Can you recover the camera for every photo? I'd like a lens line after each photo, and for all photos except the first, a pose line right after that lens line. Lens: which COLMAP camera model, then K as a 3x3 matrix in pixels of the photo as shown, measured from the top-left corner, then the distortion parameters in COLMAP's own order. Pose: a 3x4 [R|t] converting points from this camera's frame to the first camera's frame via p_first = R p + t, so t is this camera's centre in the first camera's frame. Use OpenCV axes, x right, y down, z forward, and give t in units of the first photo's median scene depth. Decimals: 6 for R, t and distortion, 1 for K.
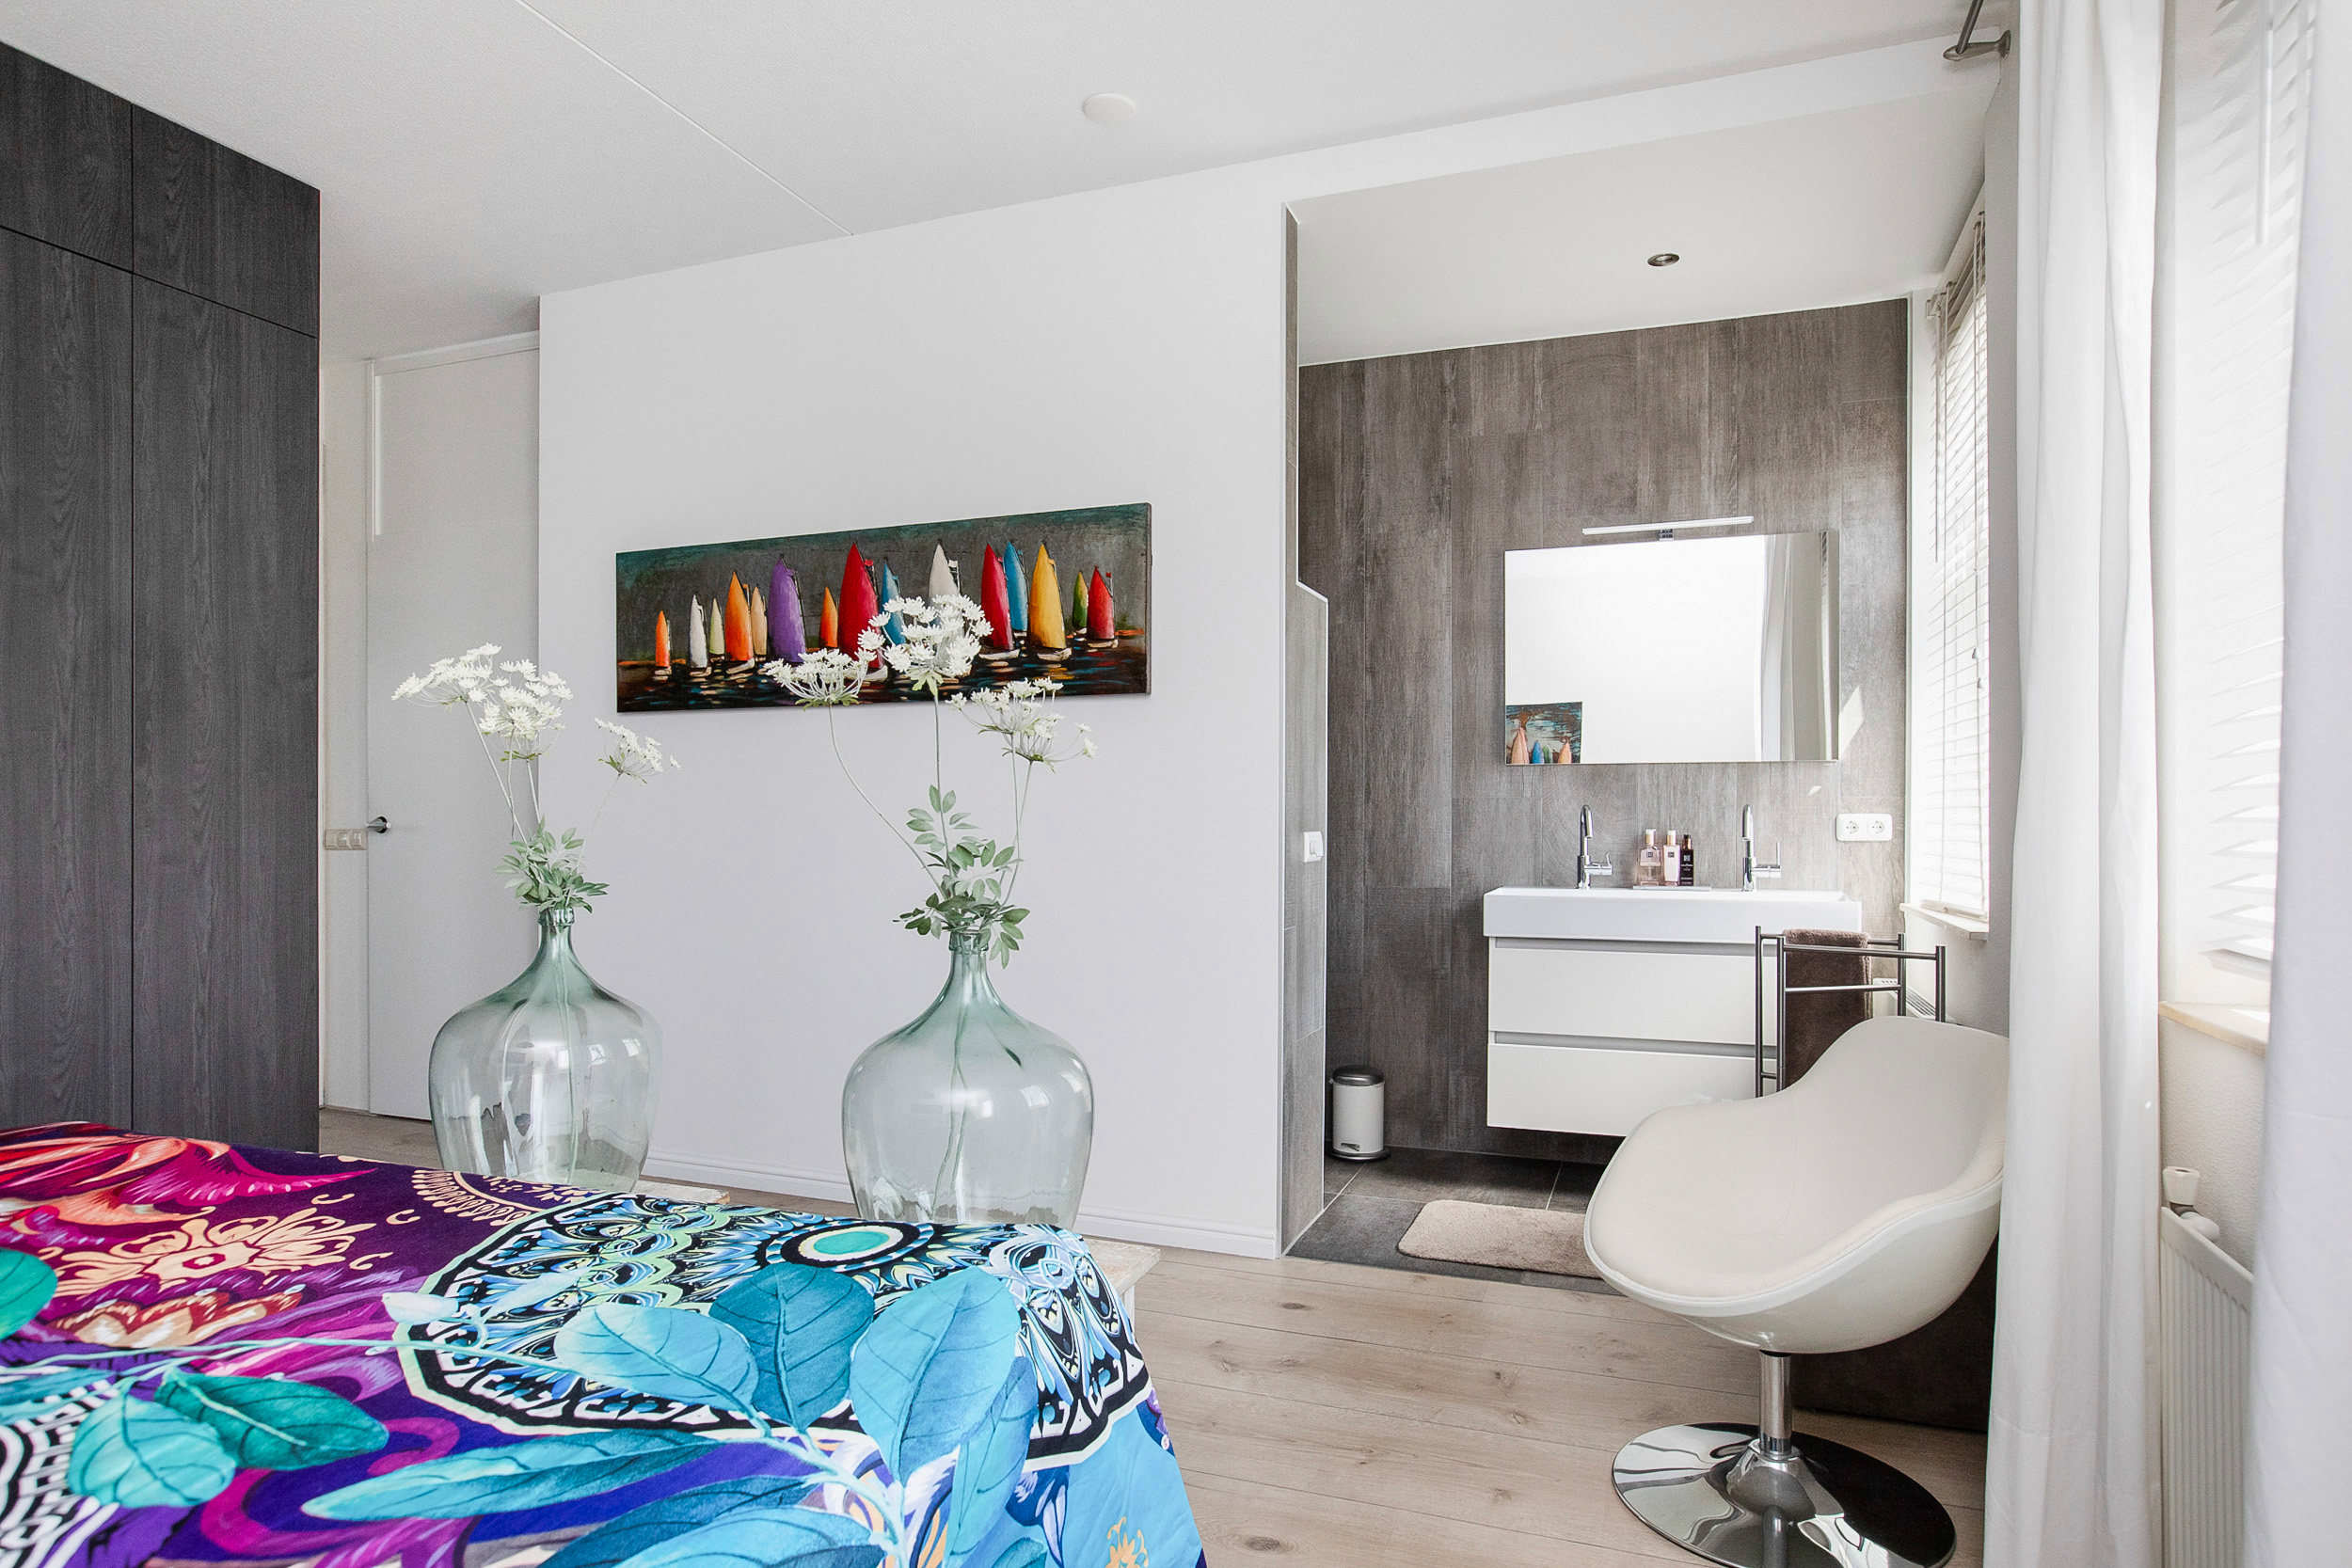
lens RADIAL K [[1371.7, 0, 1170.3], [0, 1371.7, 808.8], [0, 0, 1]] dist [-0.042126, 0.023344]
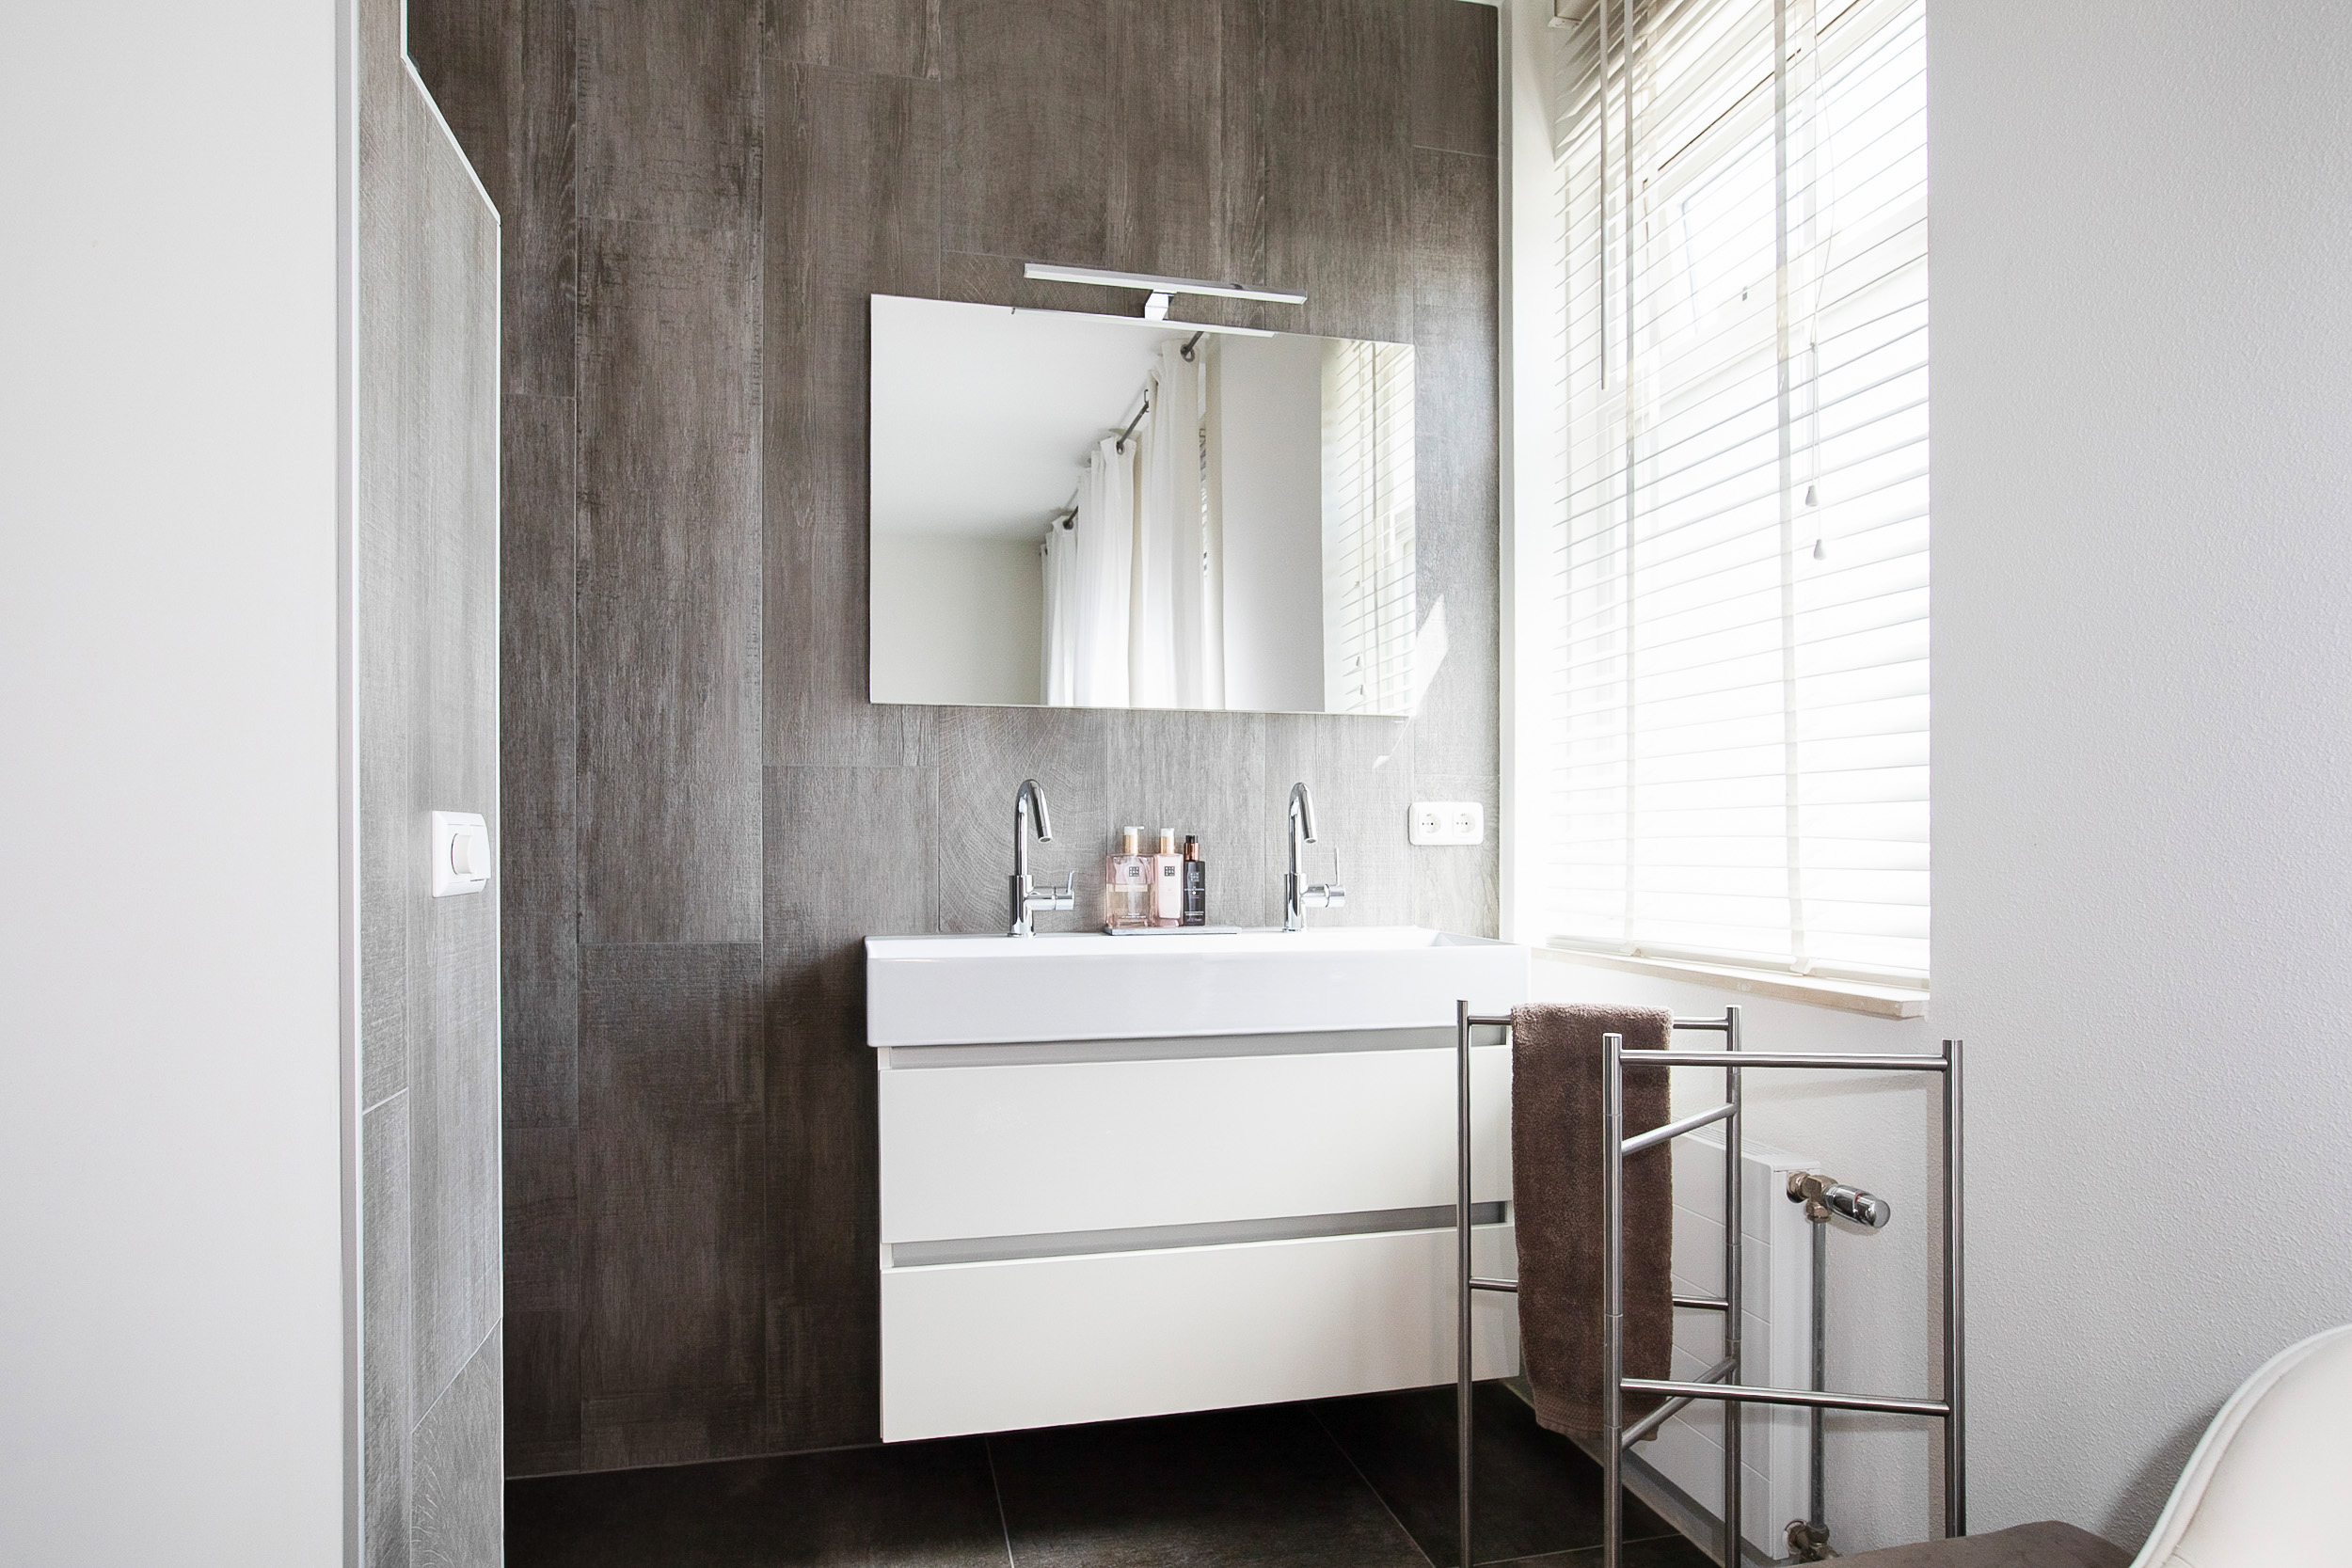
lens RADIAL K [[1371.7, 0, 1206.5], [0, 1371.7, 872.0], [0, 0, 1]] dist [-0.042126, 0.023344]
pose [[0.819546, -0.011033, 0.572908, 0.052087], [-0.001467, 0.999771, 0.021352, 0.021592], [-0.573012, -0.018339, 0.819342, 0.513732]]
